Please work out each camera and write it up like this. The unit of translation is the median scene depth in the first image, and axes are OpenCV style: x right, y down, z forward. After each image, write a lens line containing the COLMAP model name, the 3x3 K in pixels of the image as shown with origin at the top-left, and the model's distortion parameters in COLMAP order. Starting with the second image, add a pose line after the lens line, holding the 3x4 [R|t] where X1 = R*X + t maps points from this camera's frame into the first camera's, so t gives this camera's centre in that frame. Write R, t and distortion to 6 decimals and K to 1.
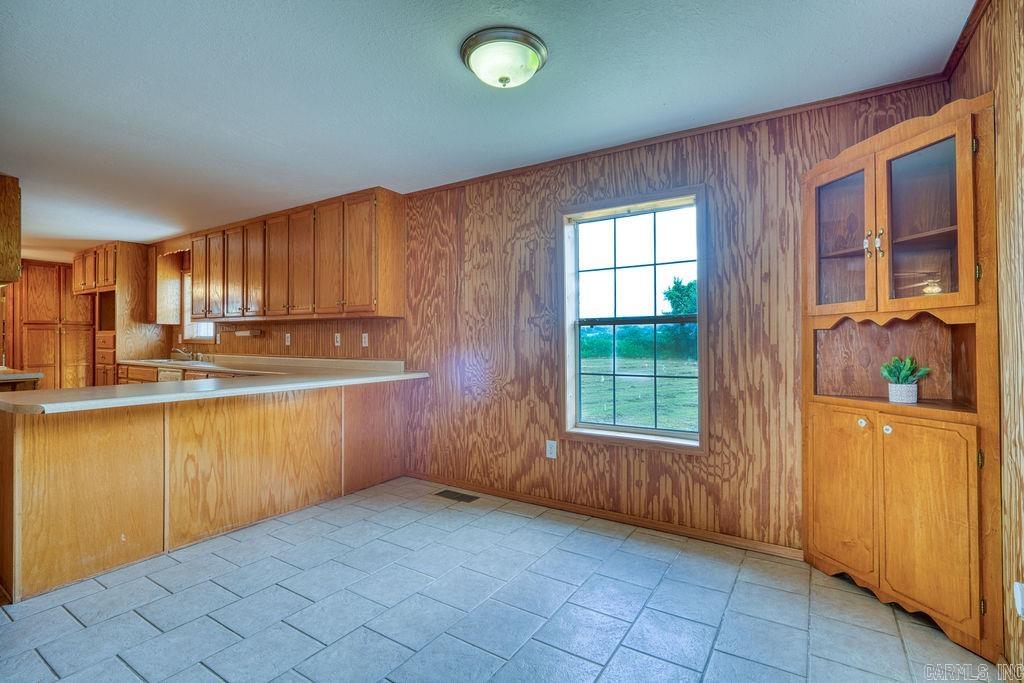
lens RADIAL K [[475.2, 0, 515.0], [0, 475.2, 340.6], [0, 0, 1]] dist [-0.006771, -0.002466]
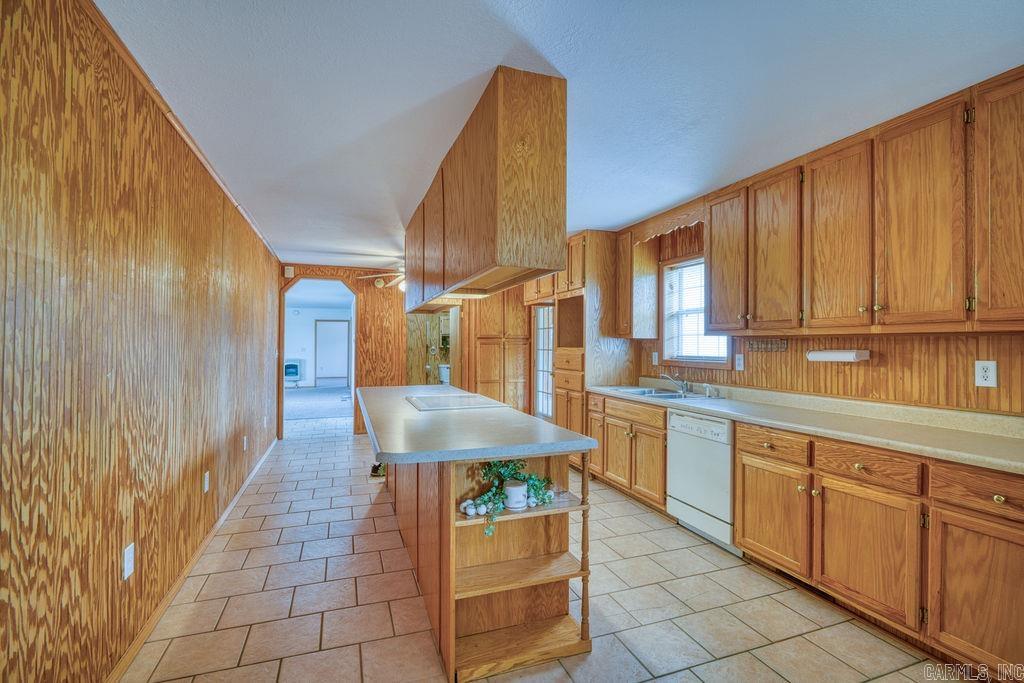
lens RADIAL K [[475.2, 0, 515.0], [0, 475.2, 340.6], [0, 0, 1]] dist [-0.006771, -0.002466]
pose [[0.795272, -0.005367, -0.606229, -0.853569], [-0.004062, 0.999891, -0.014181, -0.038667], [0.606239, 0.013741, 0.795164, 0.586773]]
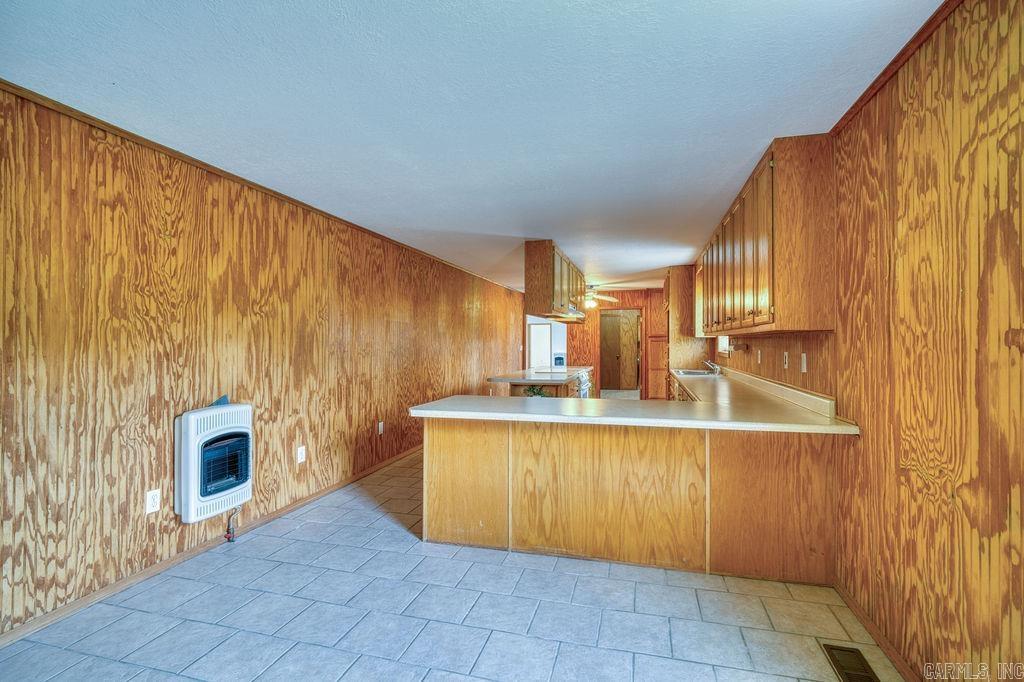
lens RADIAL K [[475.2, 0, 515.0], [0, 475.2, 340.1], [0, 0, 1]] dist [-0.006771, -0.002466]
pose [[0.302023, -0.007230, -0.953273, 0.281435], [0.000149, 0.999972, -0.007537, -0.038700], [0.953301, 0.002134, 0.302015, 0.517564]]
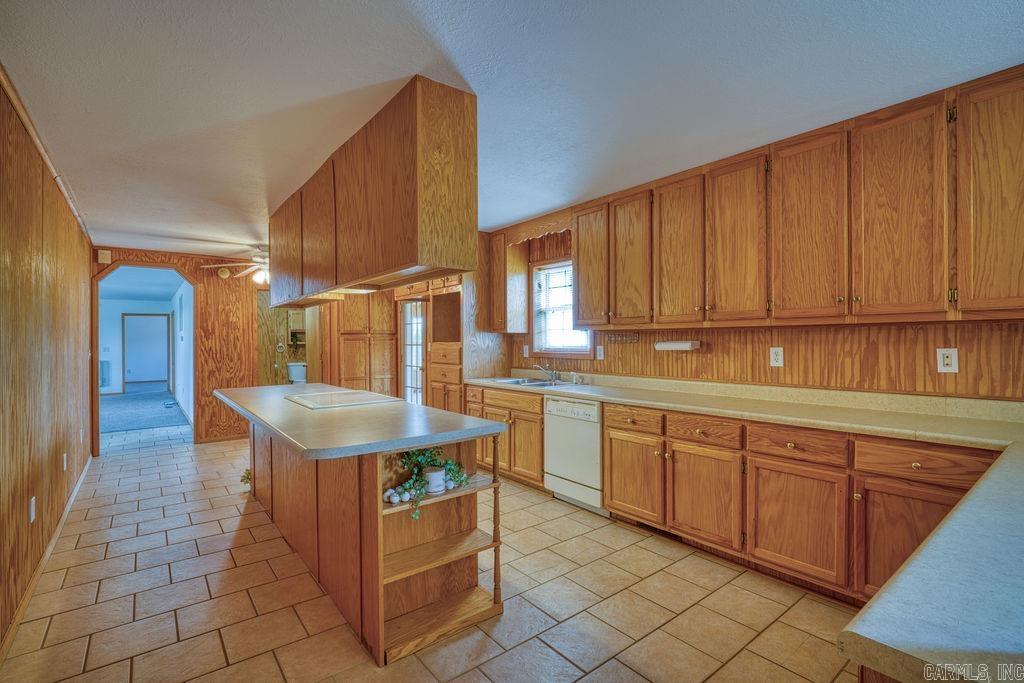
lens RADIAL K [[475.2, 0, 515.0], [0, 475.2, 340.6], [0, 0, 1]] dist [-0.006771, -0.002466]
pose [[0.944321, -0.009858, -0.328877, -0.902450], [0.009597, 0.999951, -0.002417, -0.038021], [0.328885, -0.000874, 0.944370, 0.496934]]
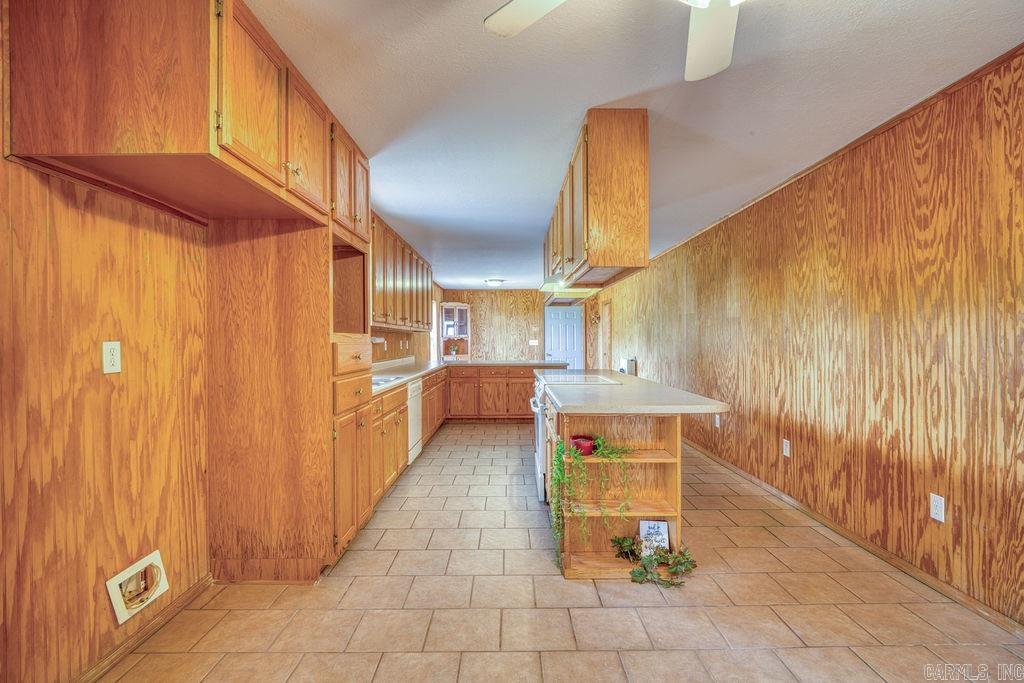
lens RADIAL K [[475.2, 0, 515.0], [0, 475.2, 340.6], [0, 0, 1]] dist [-0.006771, -0.002466]
pose [[-0.546545, -0.001924, 0.837427, -2.474938], [0.003554, 0.999983, 0.004618, -0.029278], [-0.837422, 0.005500, -0.546529, 2.083539]]
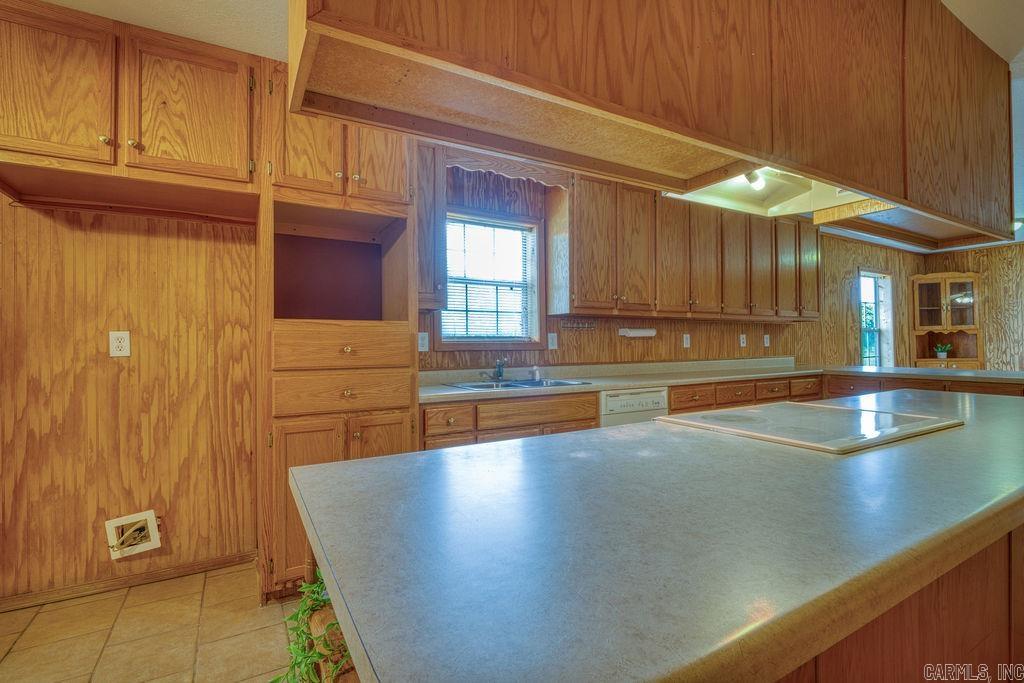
lens RADIAL K [[475.2, 0, 515.0], [0, 475.2, 340.6], [0, 0, 1]] dist [-0.006771, -0.002466]
pose [[0.455481, -0.001956, 0.890243, -2.107155], [0.010473, 0.999940, -0.003161, -0.005295], [-0.890184, 0.010763, 0.455474, 1.346584]]
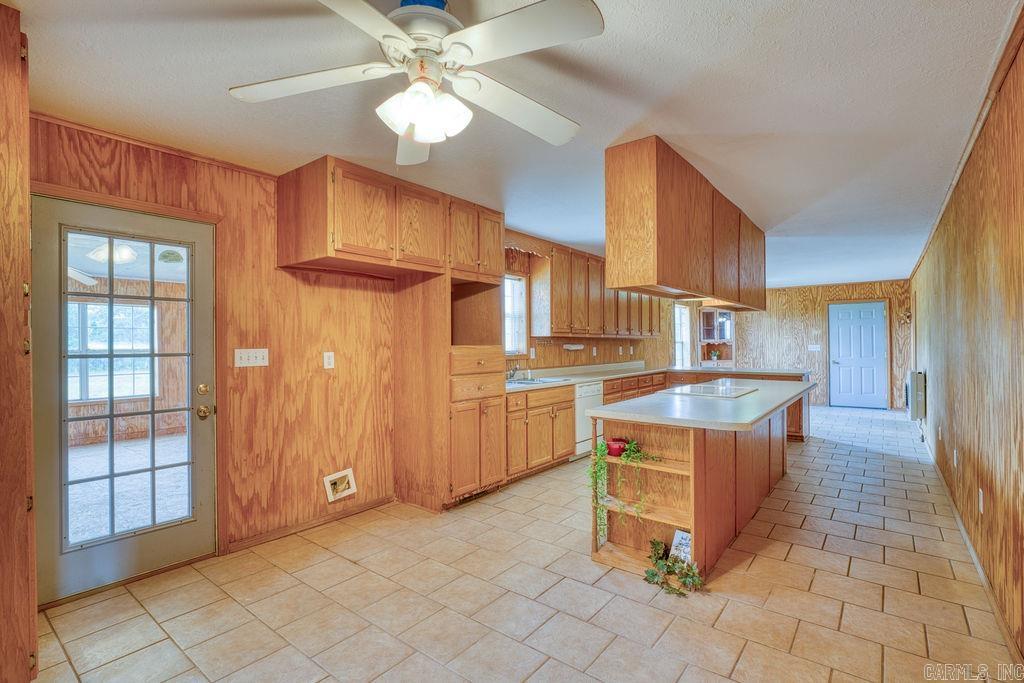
lens RADIAL K [[475.2, 0, 515.0], [0, 475.2, 340.6], [0, 0, 1]] dist [-0.006771, -0.002466]
pose [[0.093908, 0.001874, 0.995579, -2.763076], [0.006566, 0.999975, -0.002502, -0.047151], [-0.995559, 0.006772, 0.093893, 1.667700]]
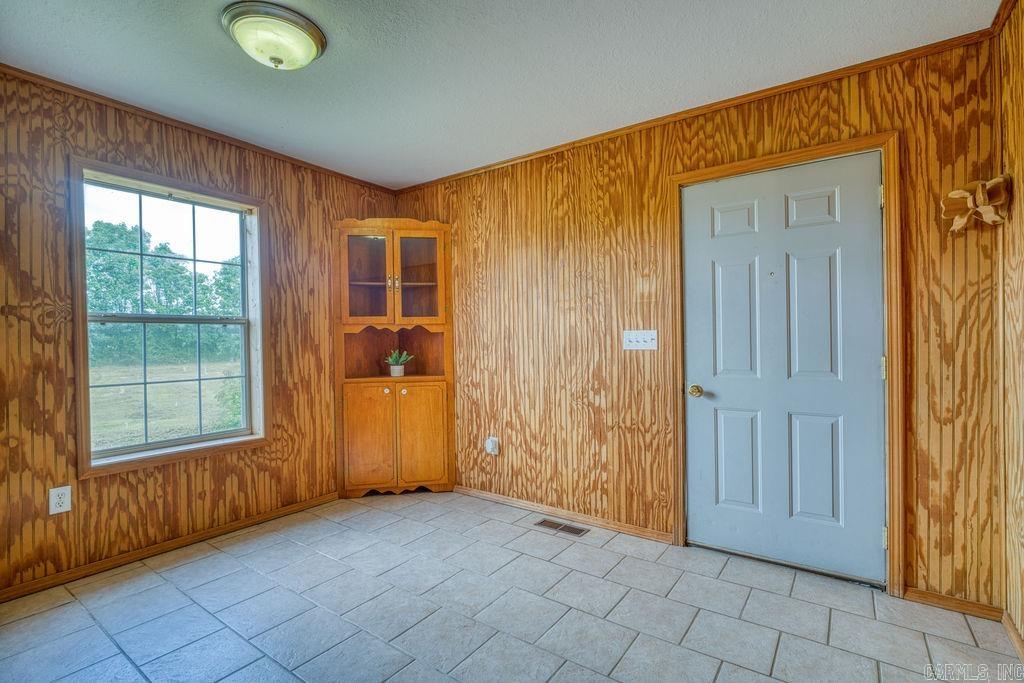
lens RADIAL K [[475.2, 0, 515.0], [0, 475.2, 340.6], [0, 0, 1]] dist [-0.006771, -0.002466]
pose [[0.047930, -0.000206, 0.998851, -0.580115], [0.004904, 0.999988, -0.000029, 0.000623], [-0.998839, 0.004900, 0.047930, 0.309196]]
